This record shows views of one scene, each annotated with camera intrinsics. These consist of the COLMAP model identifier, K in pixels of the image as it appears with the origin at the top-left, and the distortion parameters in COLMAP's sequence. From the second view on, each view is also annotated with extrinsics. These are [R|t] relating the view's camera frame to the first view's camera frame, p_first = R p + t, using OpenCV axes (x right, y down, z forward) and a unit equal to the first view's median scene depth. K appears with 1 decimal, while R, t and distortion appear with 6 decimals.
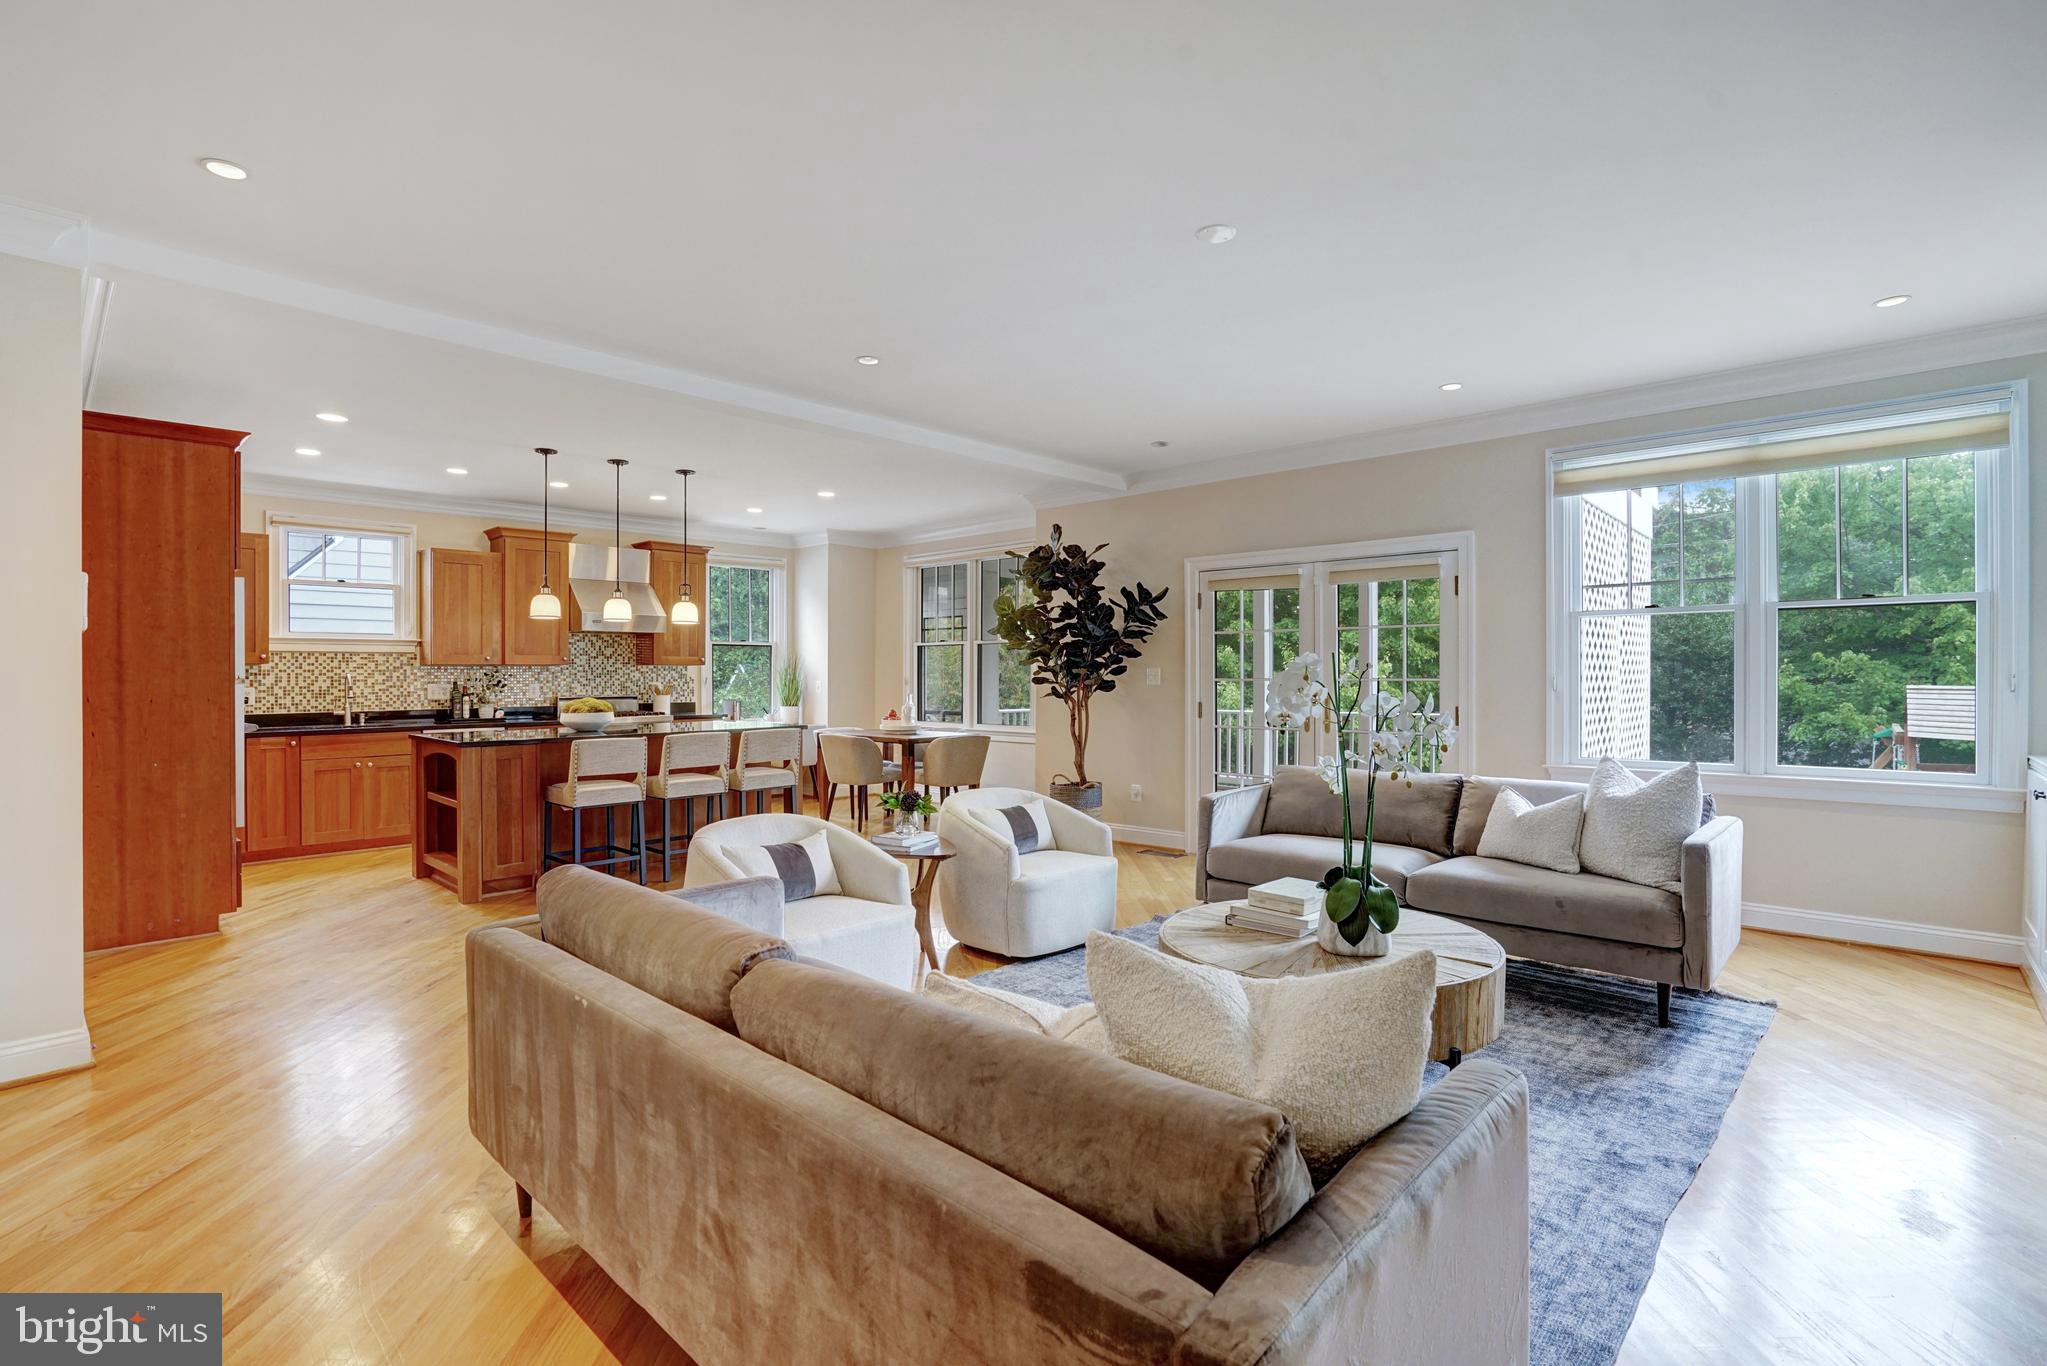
lens RADIAL K [[947.3, 0, 975.1], [0, 947.3, 661.0], [0, 0, 1]] dist [-0.018966, 0.005906]
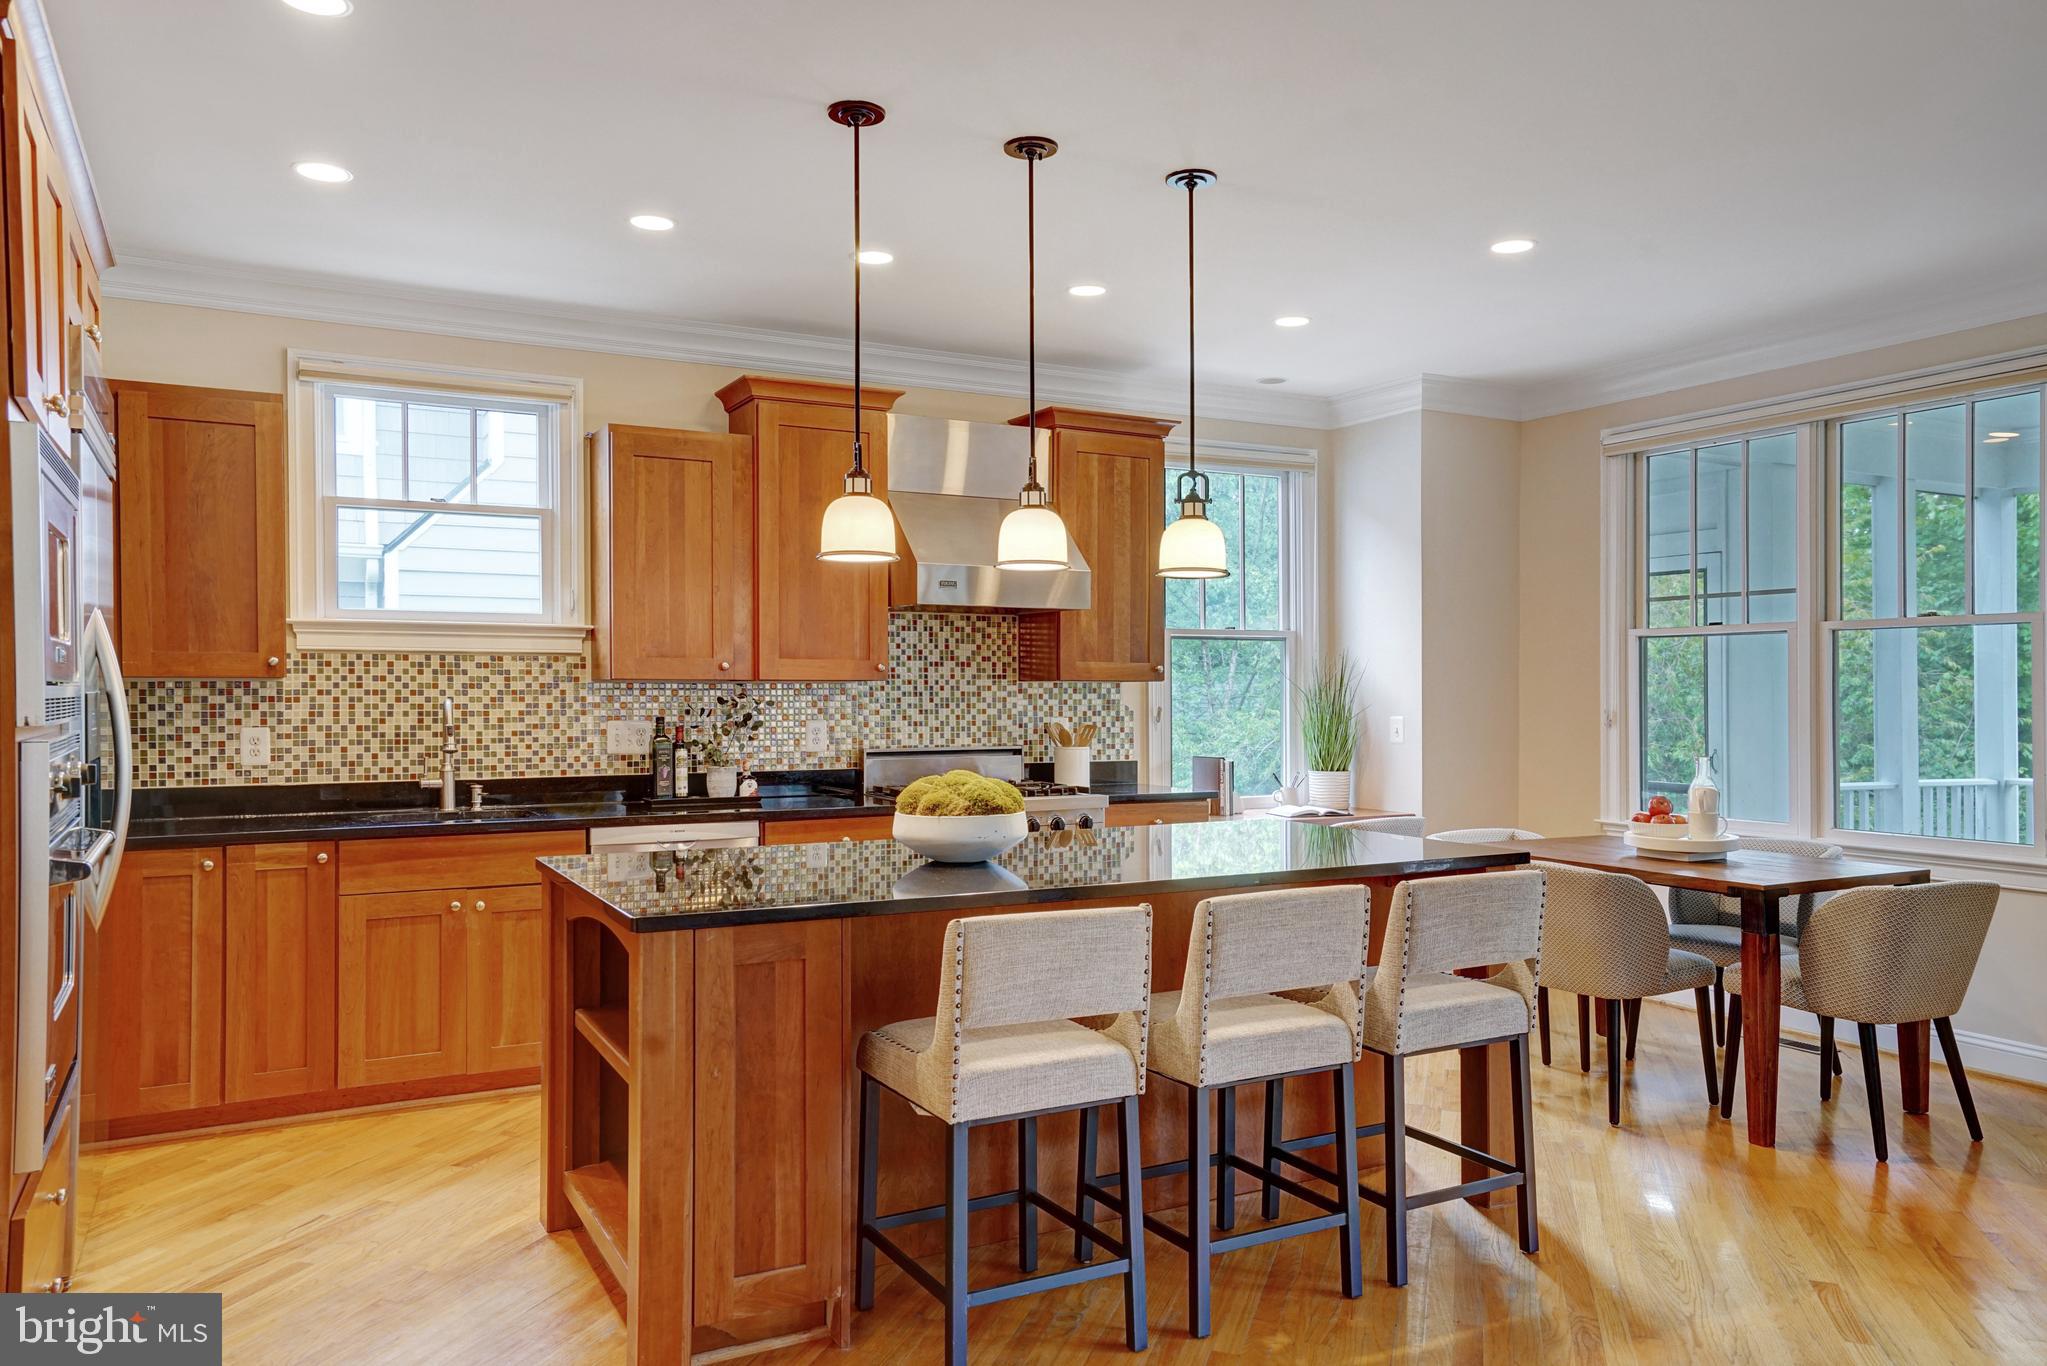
lens RADIAL K [[1437.8, 0, 1021.6], [0, 1437.8, 691.2], [0, 0, 1]] dist [-0.007837, -0.006877]
pose [[0.960290, 0.005533, -0.278948, -0.194121], [-0.001488, 0.999891, 0.014712, -0.001069], [0.278999, -0.013713, 0.960193, 0.391206]]
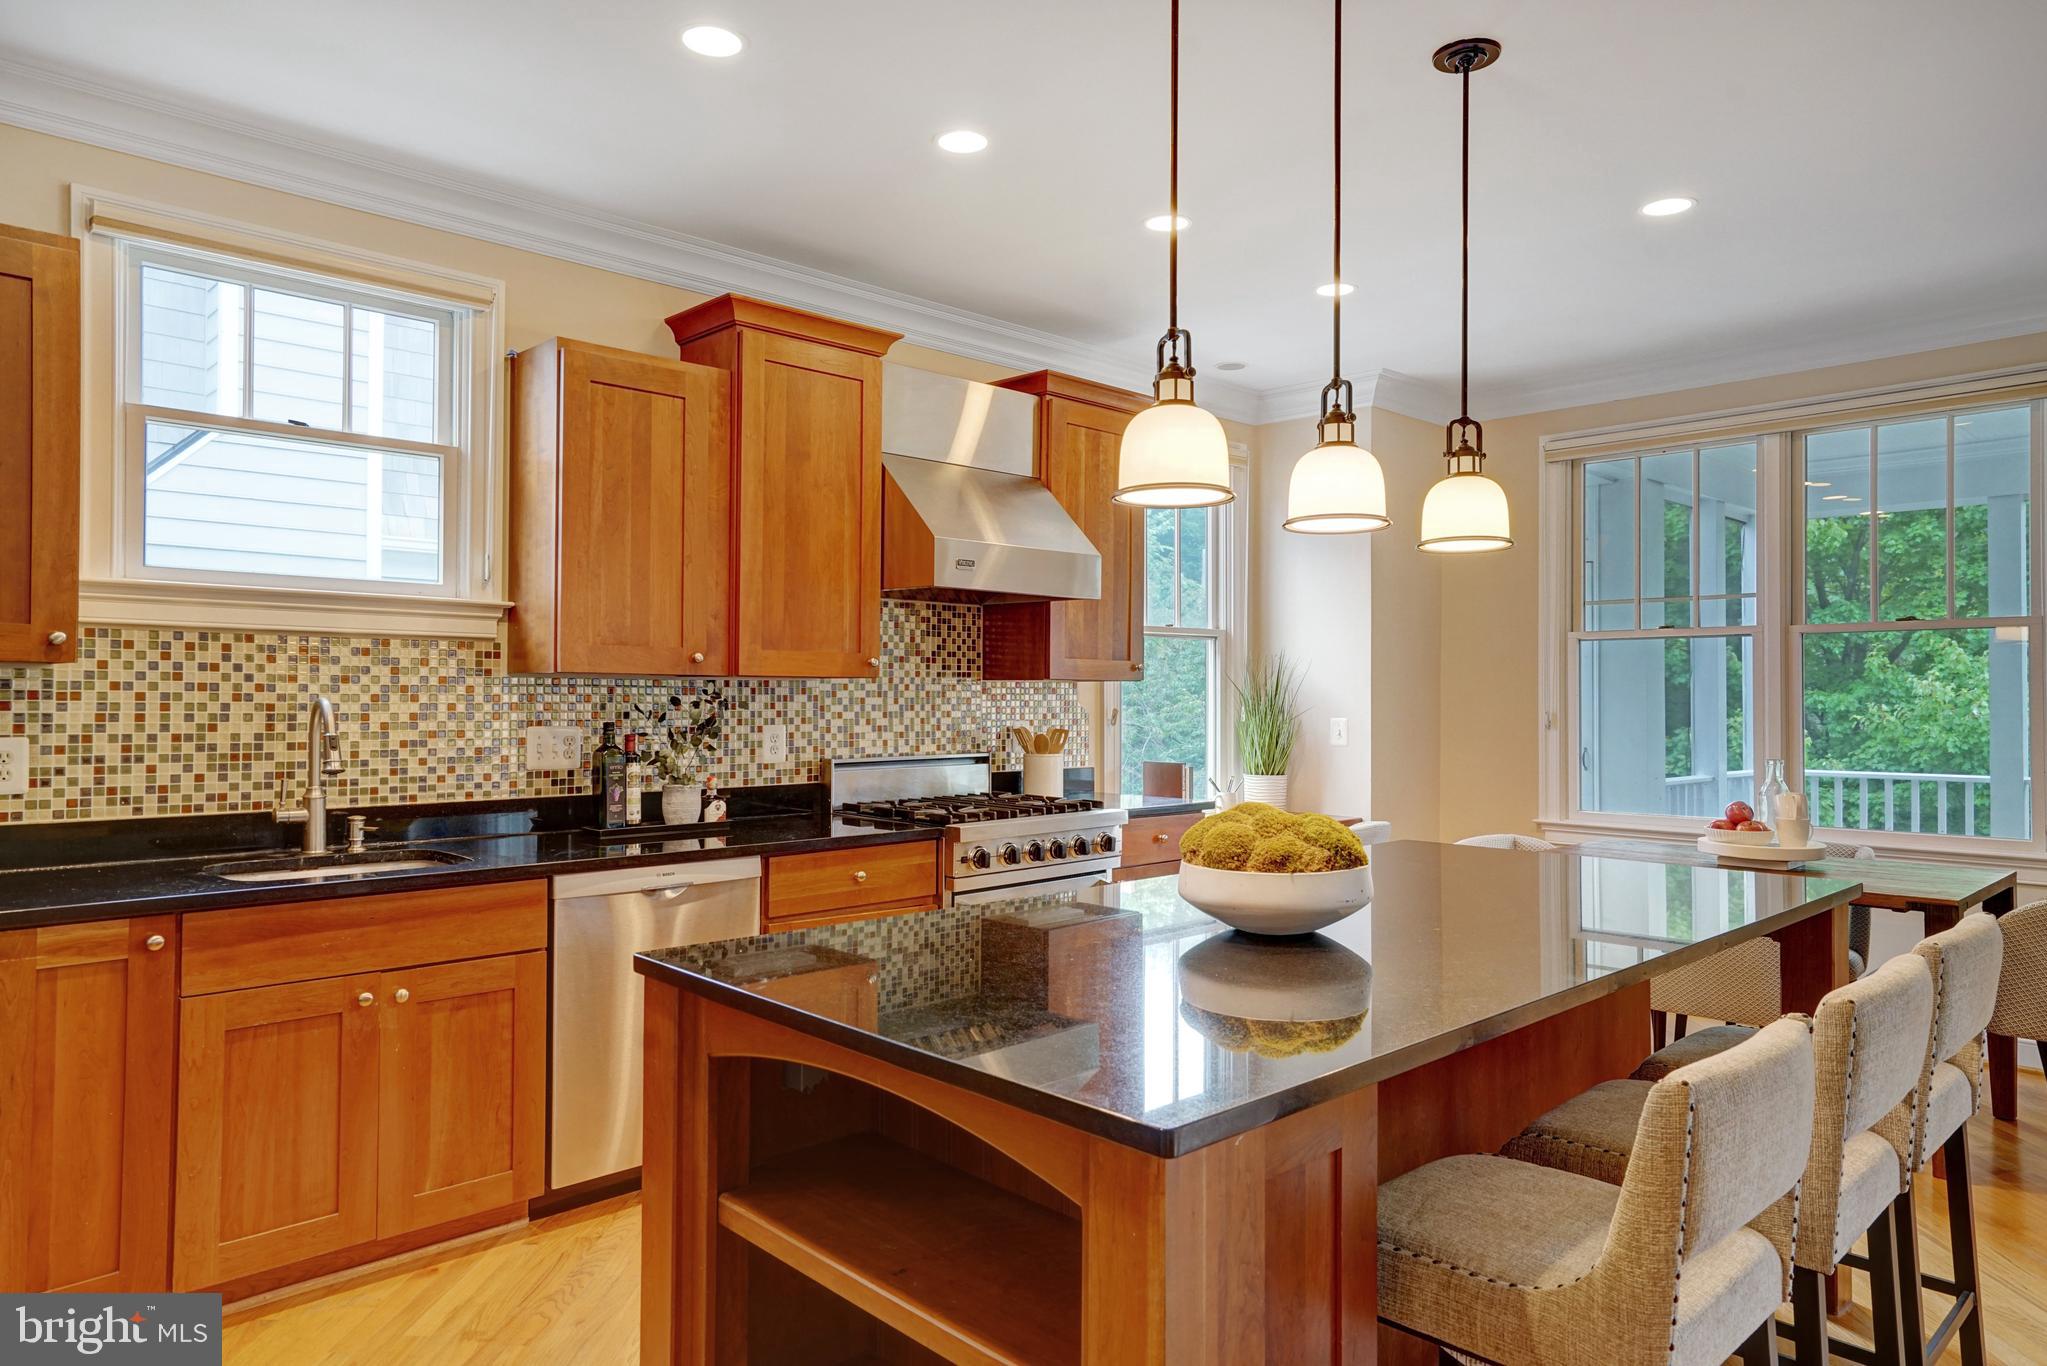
lens RADIAL K [[1266.9, 0, 1028.4], [0, 1266.9, 666.7], [0, 0, 1]] dist [-0.002731, 0.012890]
pose [[0.999828, 0.010294, -0.015413, -0.399931], [-0.010418, 0.999914, -0.007973, 0.003646], [0.015329, 0.008132, 0.999849, 0.542857]]
